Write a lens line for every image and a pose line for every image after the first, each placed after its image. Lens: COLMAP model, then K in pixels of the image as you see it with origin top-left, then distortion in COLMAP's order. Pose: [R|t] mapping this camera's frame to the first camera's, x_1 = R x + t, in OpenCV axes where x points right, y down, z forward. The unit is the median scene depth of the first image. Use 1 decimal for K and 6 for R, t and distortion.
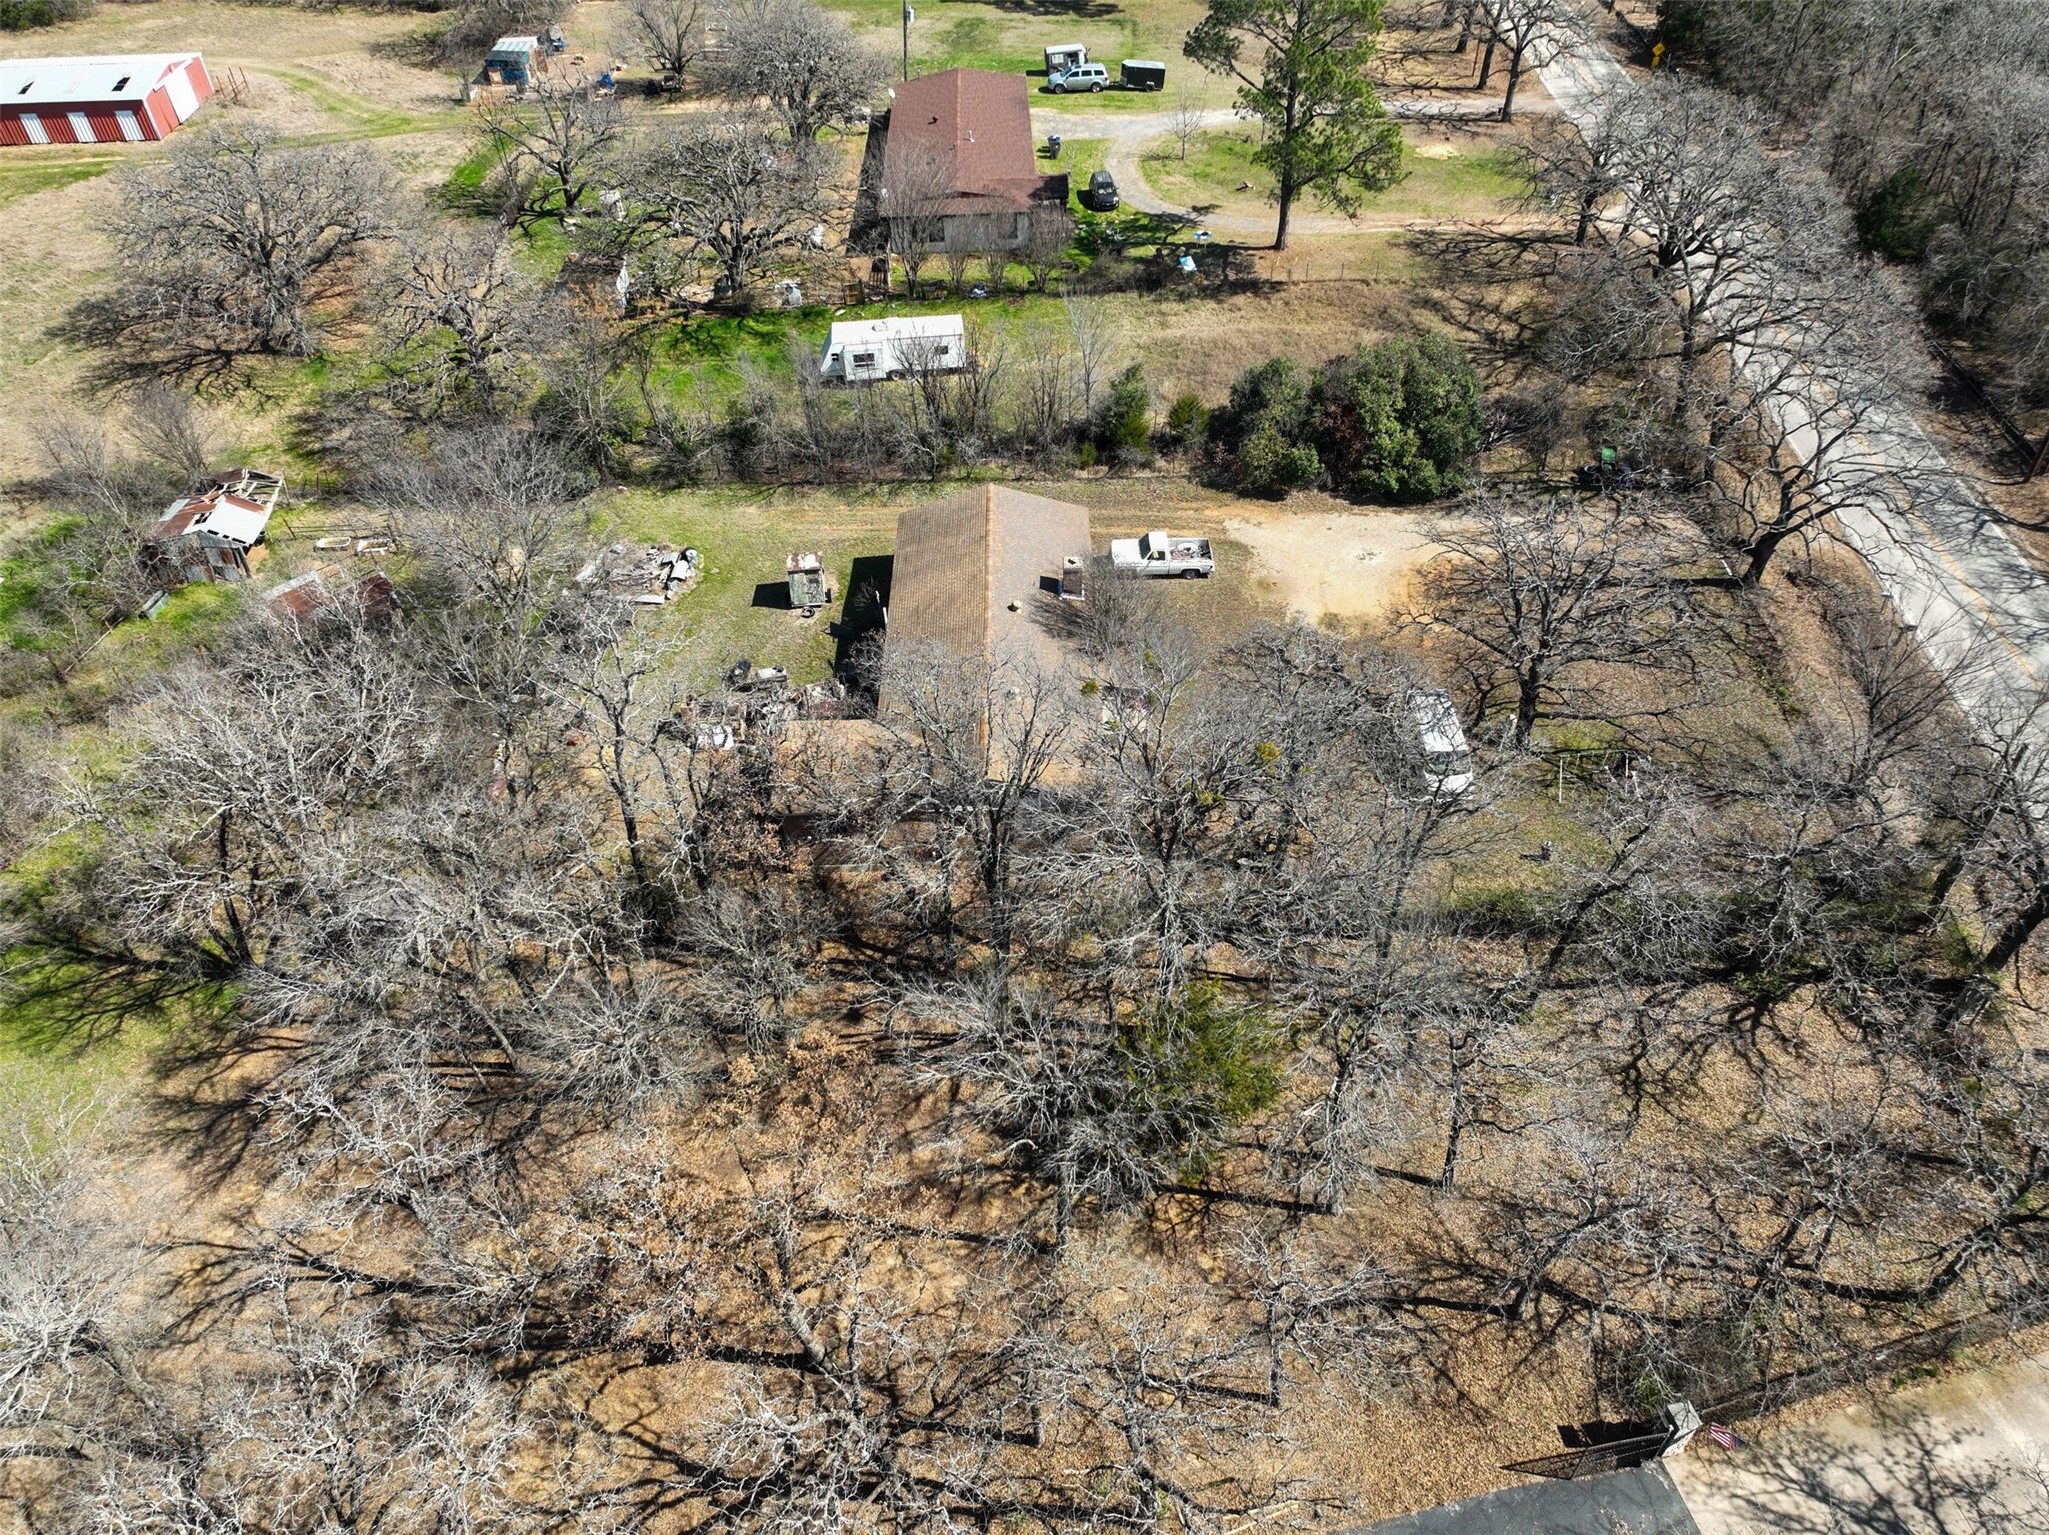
lens RADIAL K [[1424.1, 0, 1038.8], [0, 1424.1, 773.4], [0, 0, 1]] dist [-0.008139, 0.045251]
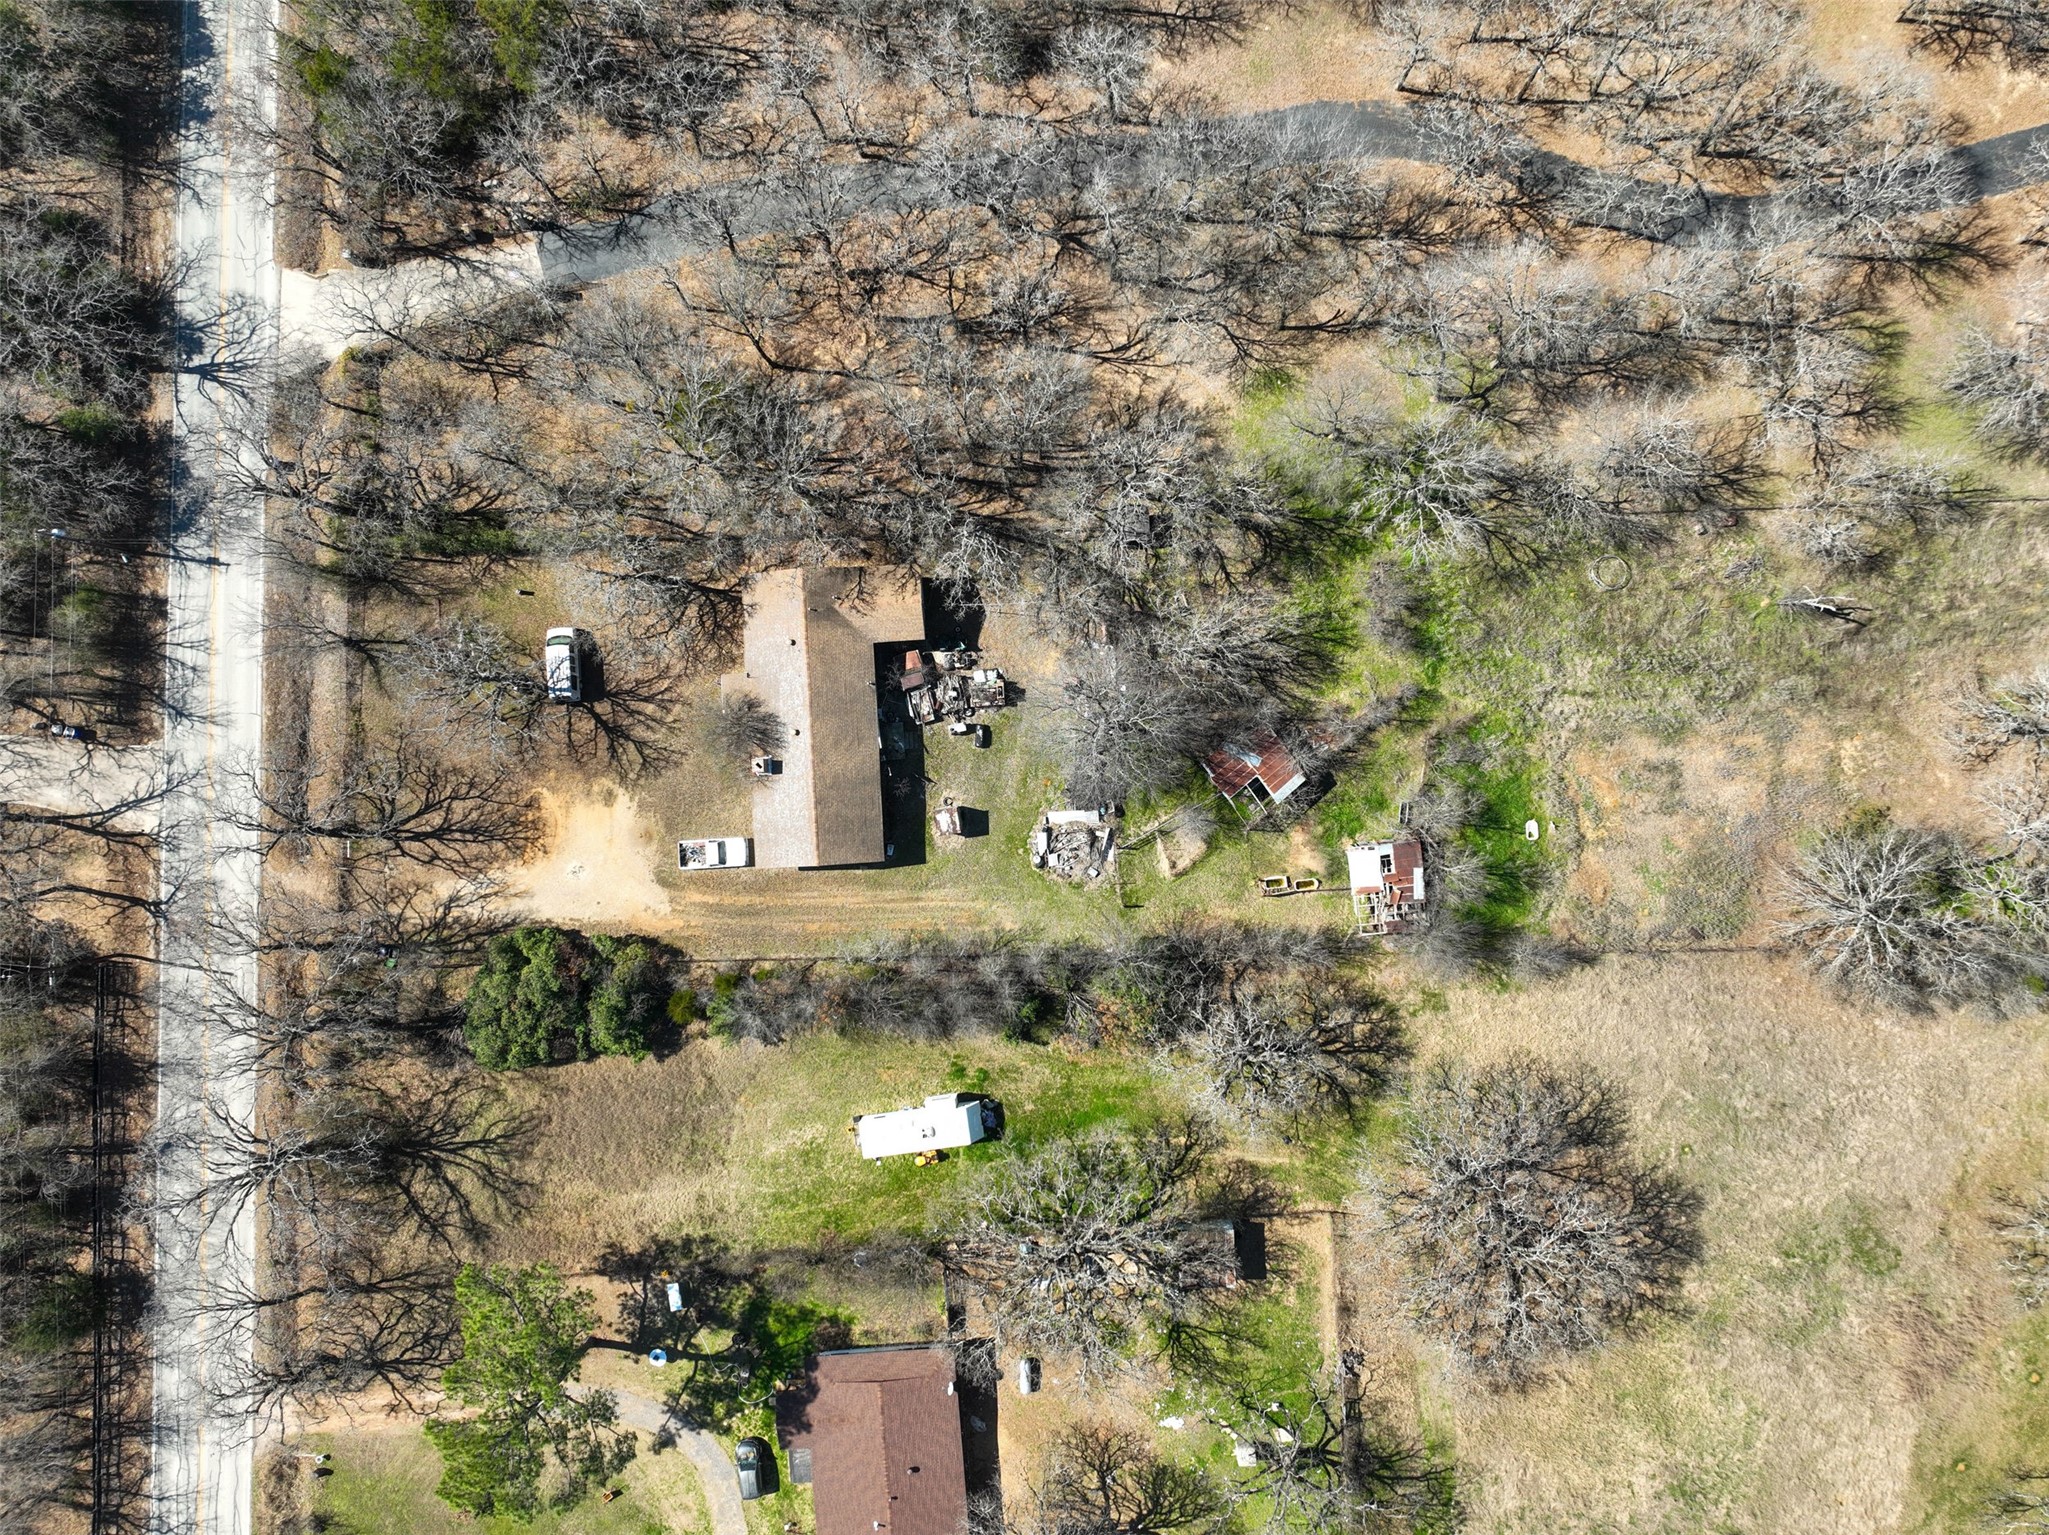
lens RADIAL K [[1424.1, 0, 1038.8], [0, 1424.1, 773.4], [0, 0, 1]] dist [-0.008139, 0.045251]
pose [[-0.997011, 0.053714, 0.055530, -0.315997], [0.004925, -0.673116, 0.739521, -1.109693], [0.077100, 0.737584, 0.670839, -0.027508]]
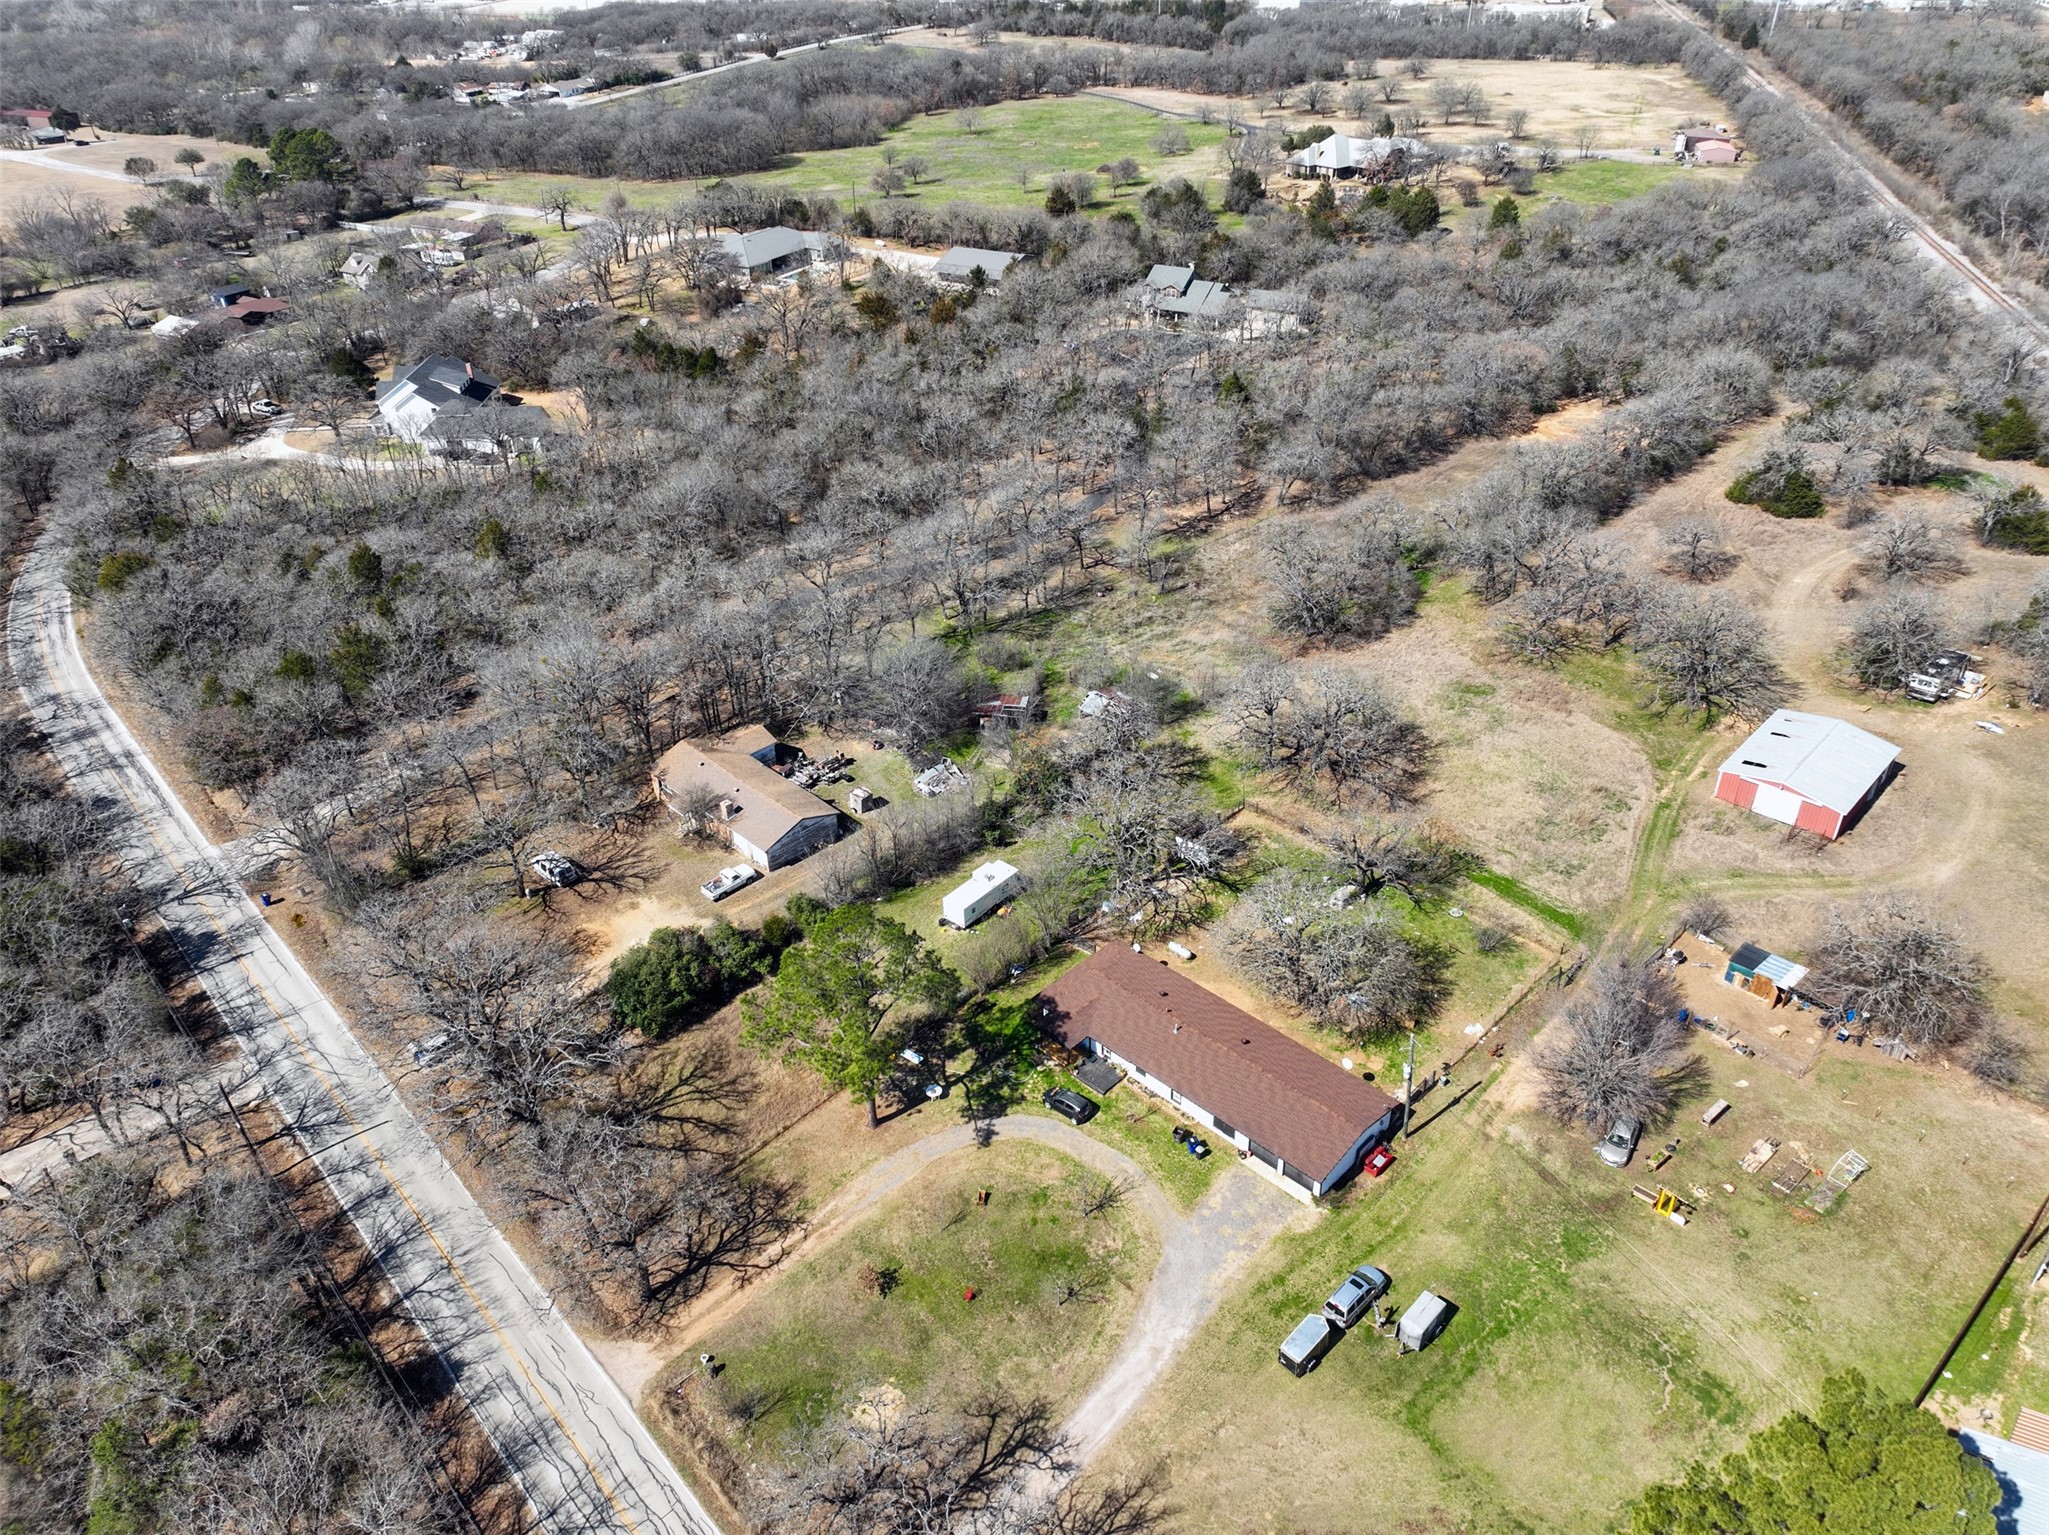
lens RADIAL K [[1424.1, 0, 1038.8], [0, 1424.1, 773.4], [0, 0, 1]] dist [-0.008139, 0.045251]
pose [[-0.708026, 0.414601, -0.571668, 0.775895], [-0.454678, 0.351765, 0.818248, -1.843872], [0.540339, 0.839266, -0.060549, 1.143919]]
